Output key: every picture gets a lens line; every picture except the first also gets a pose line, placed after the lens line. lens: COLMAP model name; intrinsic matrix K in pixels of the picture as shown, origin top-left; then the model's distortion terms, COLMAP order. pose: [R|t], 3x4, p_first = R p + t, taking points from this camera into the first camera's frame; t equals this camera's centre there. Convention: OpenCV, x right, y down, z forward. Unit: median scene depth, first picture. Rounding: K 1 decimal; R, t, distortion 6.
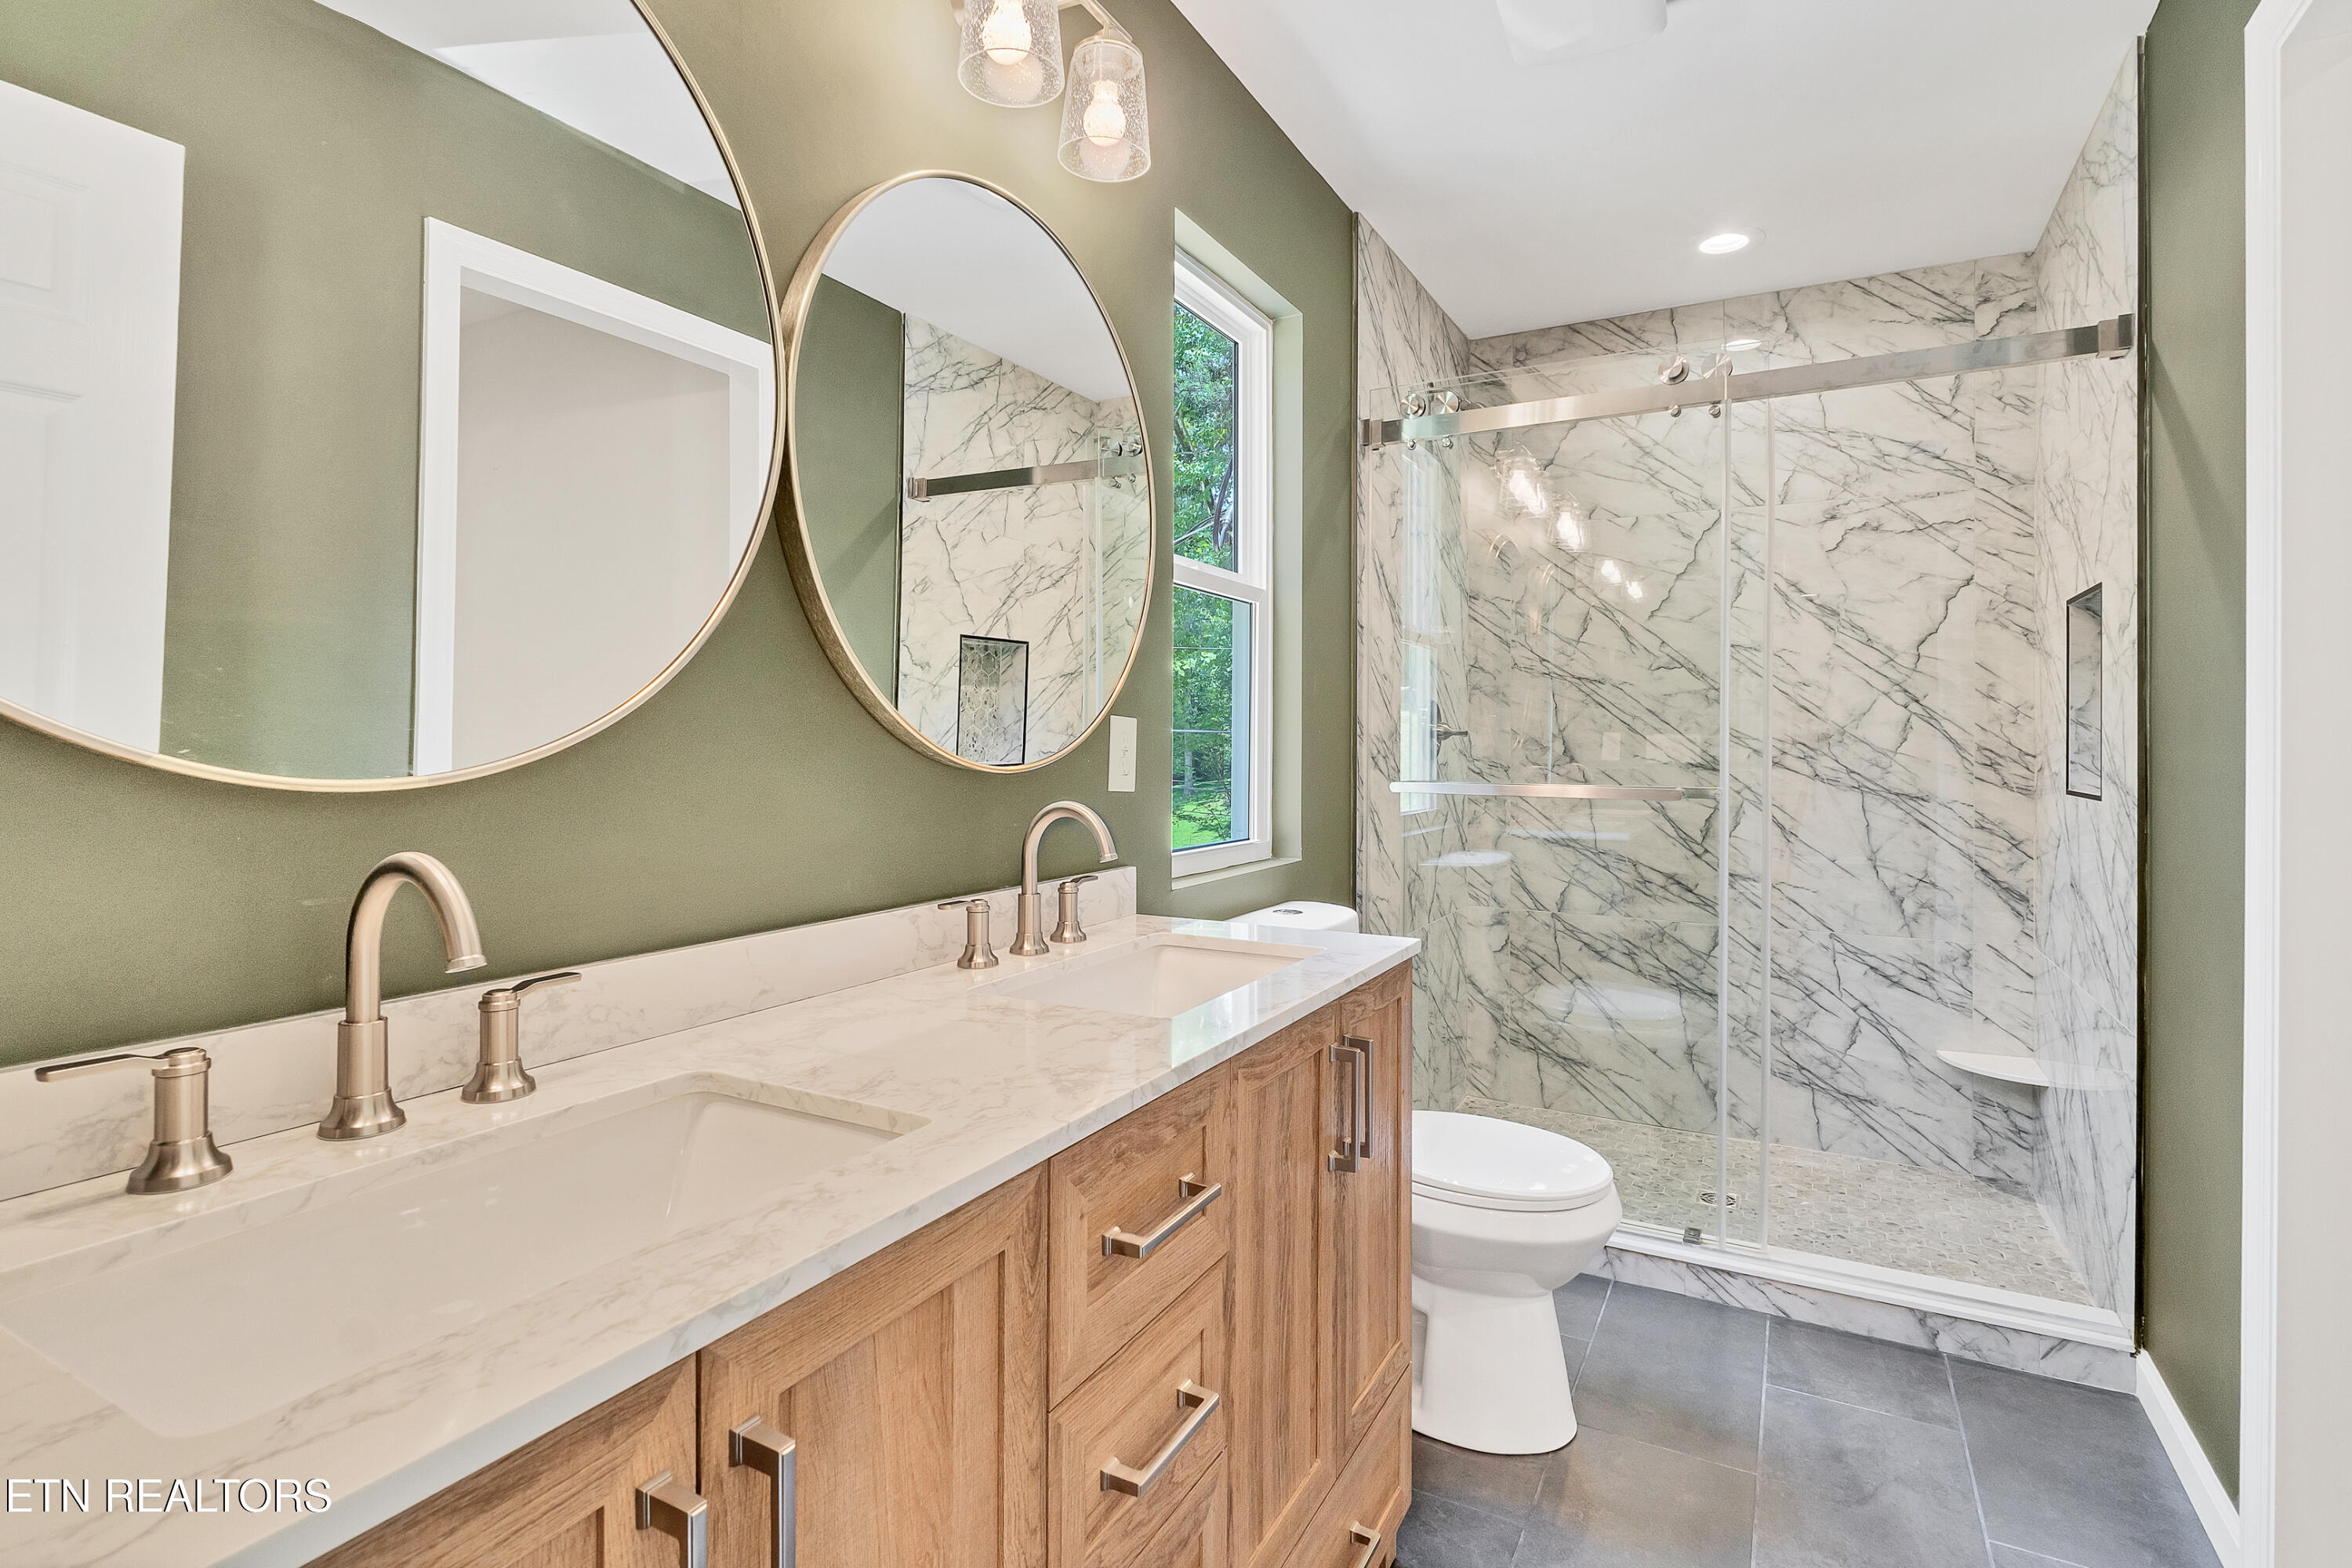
lens RADIAL K [[1145.7, 0, 1165.5], [0, 1145.7, 722.5], [0, 0, 1]] dist [-0.004801, -0.000607]
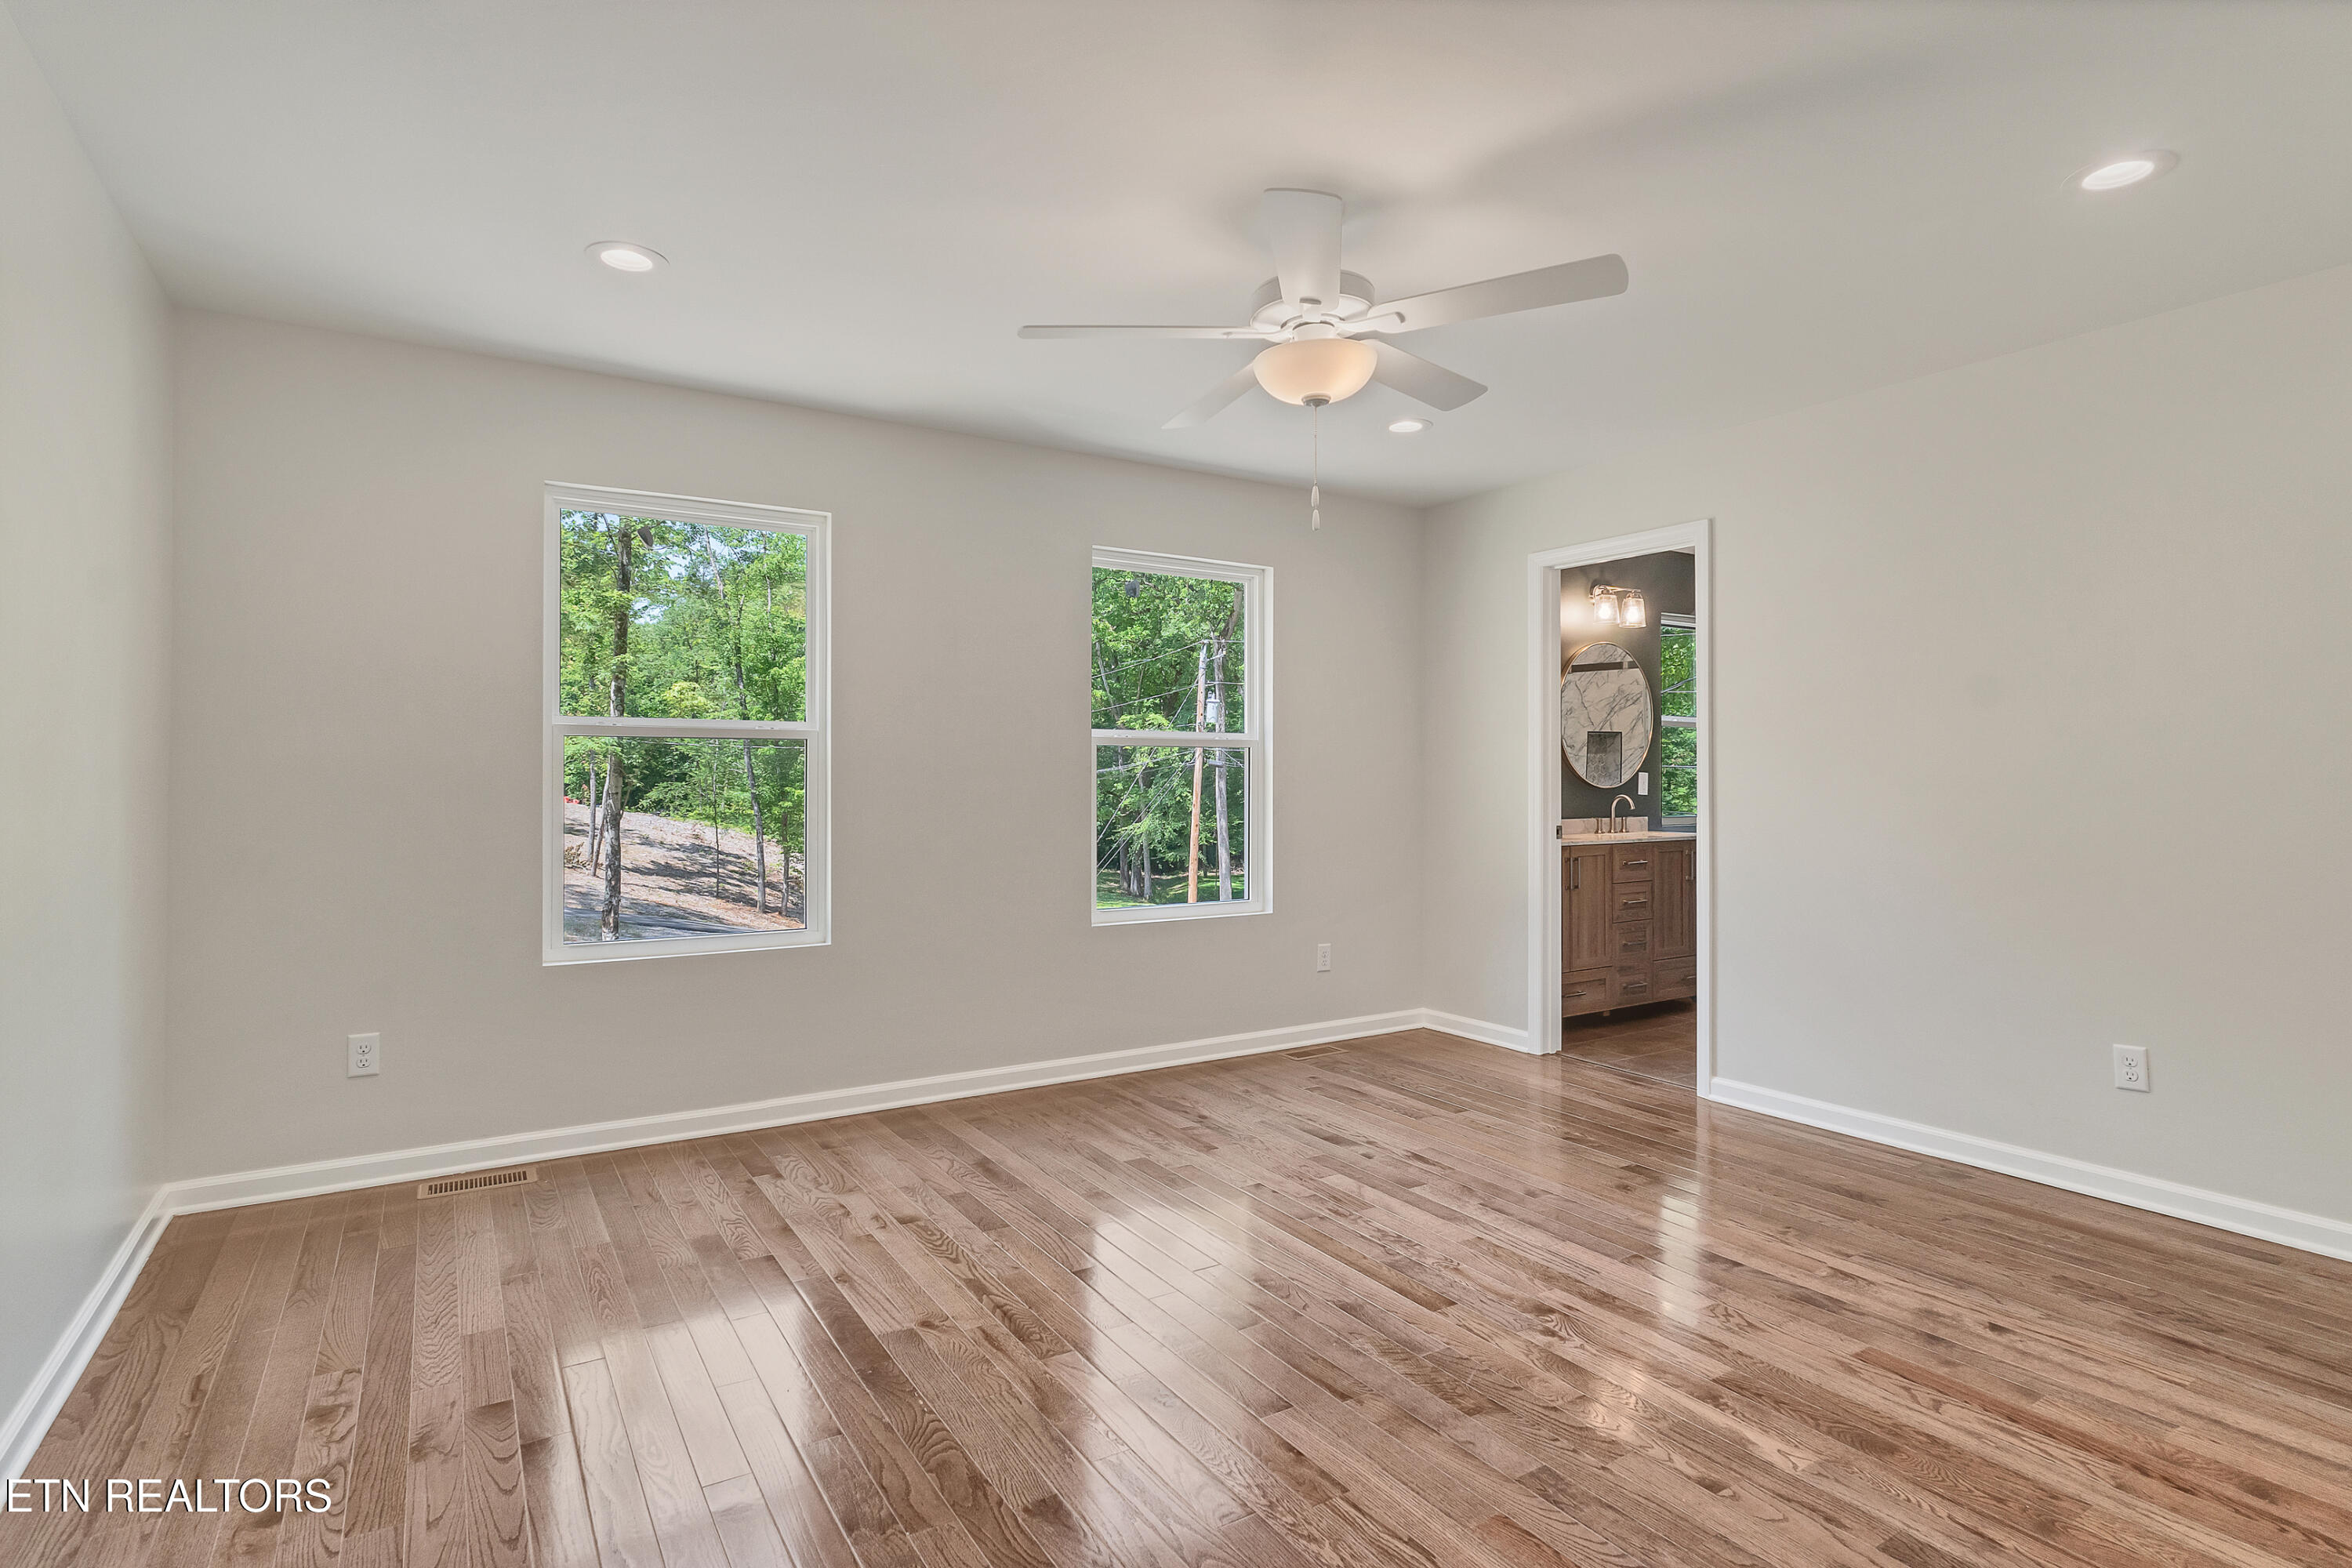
lens RADIAL K [[1174.4, 0, 1158.6], [0, 1174.4, 770.4], [0, 0, 1]] dist [-0.002242, -0.000325]
pose [[0.870370, -0.007102, -0.492347, 0.259949], [0.012702, 0.999887, 0.008030, -0.035163], [0.492235, -0.013243, 0.870362, -1.669497]]
